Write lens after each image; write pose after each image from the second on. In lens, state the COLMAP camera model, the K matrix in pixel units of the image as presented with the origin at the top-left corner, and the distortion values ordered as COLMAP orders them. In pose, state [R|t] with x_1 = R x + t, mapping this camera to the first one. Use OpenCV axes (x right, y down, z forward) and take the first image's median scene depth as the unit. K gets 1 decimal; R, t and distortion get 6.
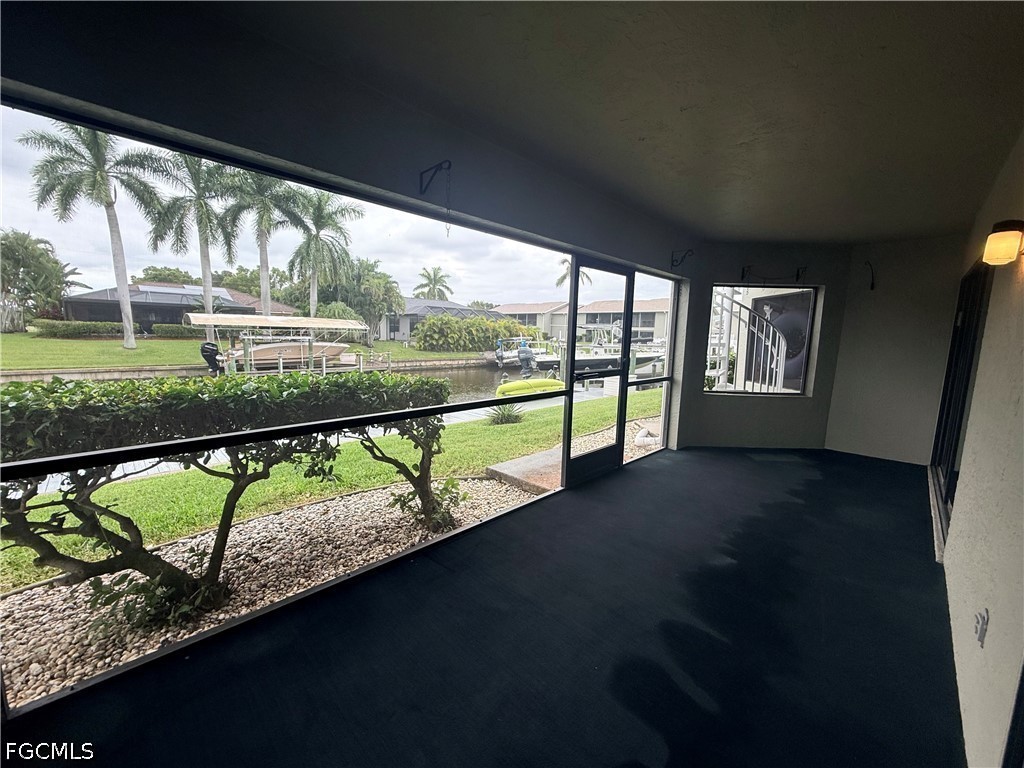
lens RADIAL K [[405.6, 0, 509.9], [0, 405.6, 383.8], [0, 0, 1]] dist [0.000963, 0.000326]
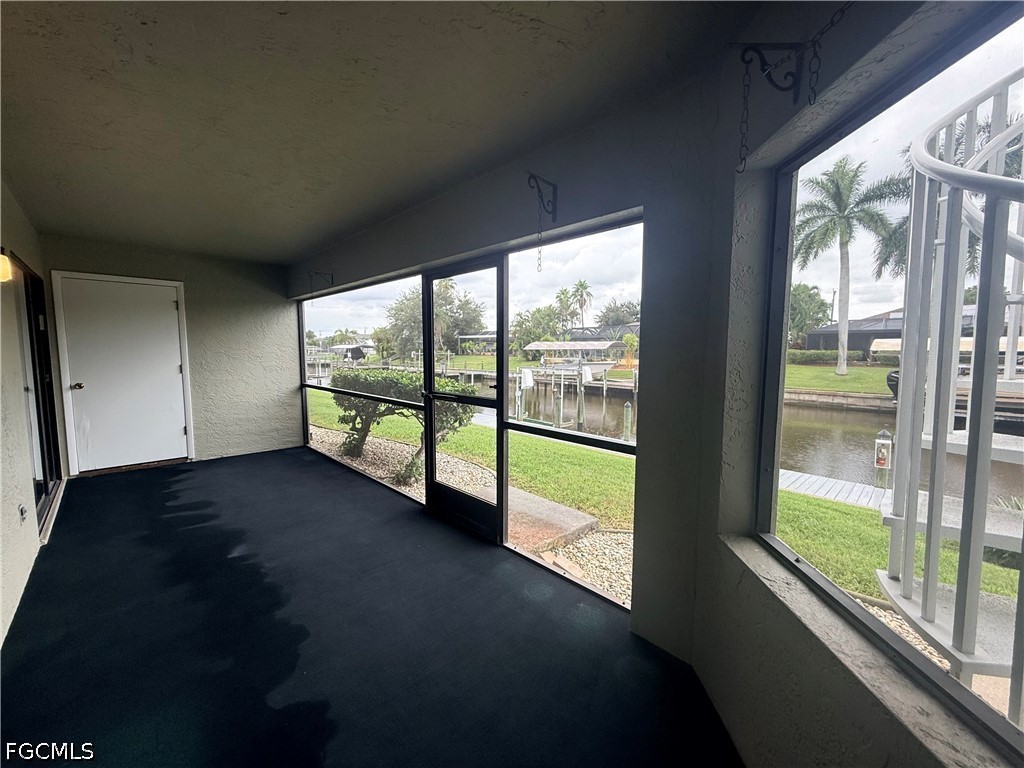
lens RADIAL K [[405.6, 0, 513.3], [0, 405.6, 387.7], [0, 0, 1]] dist [0.000963, 0.000326]
pose [[-0.016152, 0.067863, -0.997564, 0.163695], [-0.128142, 0.989326, 0.069378, -0.018462], [0.991624, 0.128951, -0.007283, 0.174676]]
